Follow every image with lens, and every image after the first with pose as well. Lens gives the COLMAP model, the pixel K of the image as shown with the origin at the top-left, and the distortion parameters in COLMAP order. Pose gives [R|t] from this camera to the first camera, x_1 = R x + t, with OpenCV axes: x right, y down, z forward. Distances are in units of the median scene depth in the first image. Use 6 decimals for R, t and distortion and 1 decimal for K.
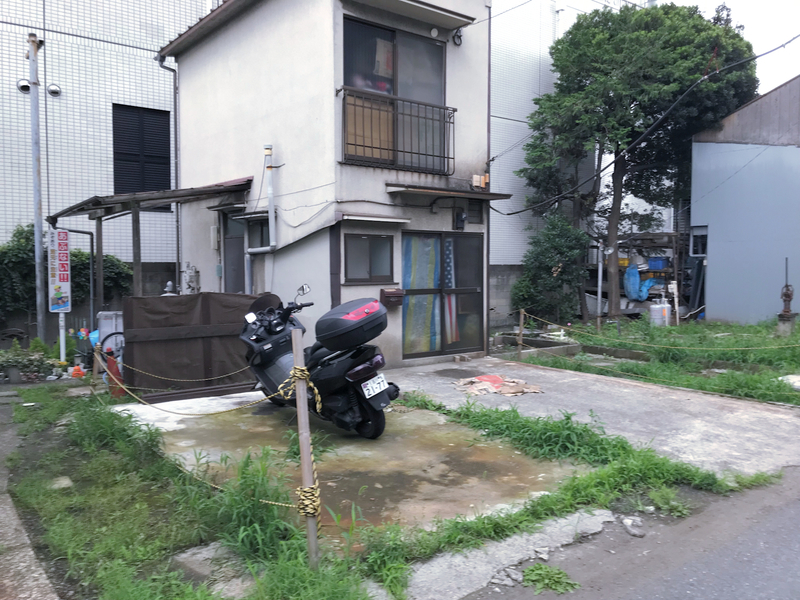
lens RADIAL K [[650.3, 0, 399.6], [0, 650.3, 292.6], [0, 0, 1]] dist [0.016145, -0.006645]
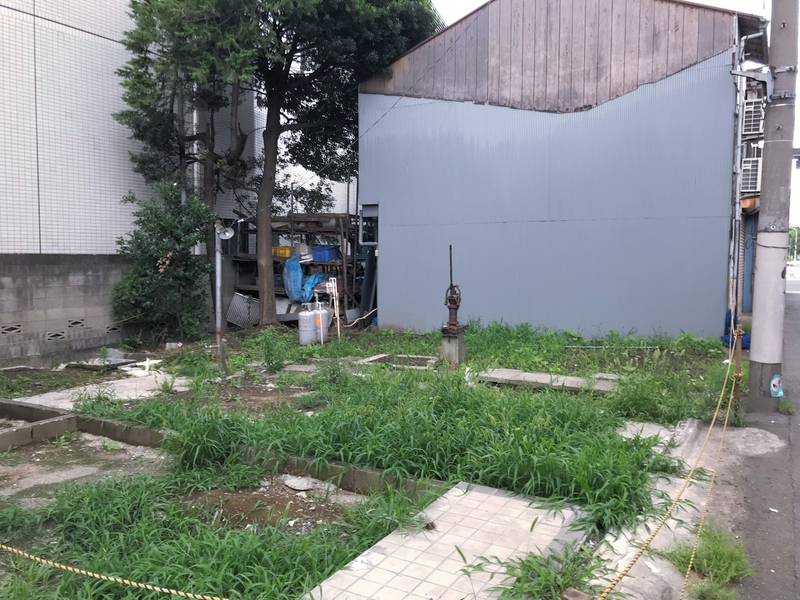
lens RADIAL K [[650.3, 0, 399.4], [0, 650.3, 302.1], [0, 0, 1]] dist [0.016145, -0.006645]
pose [[0.925054, -0.025053, 0.379008, 0.196606], [0.013769, 0.999378, 0.032453, -0.012057], [-0.379586, -0.024802, 0.924824, 0.271636]]
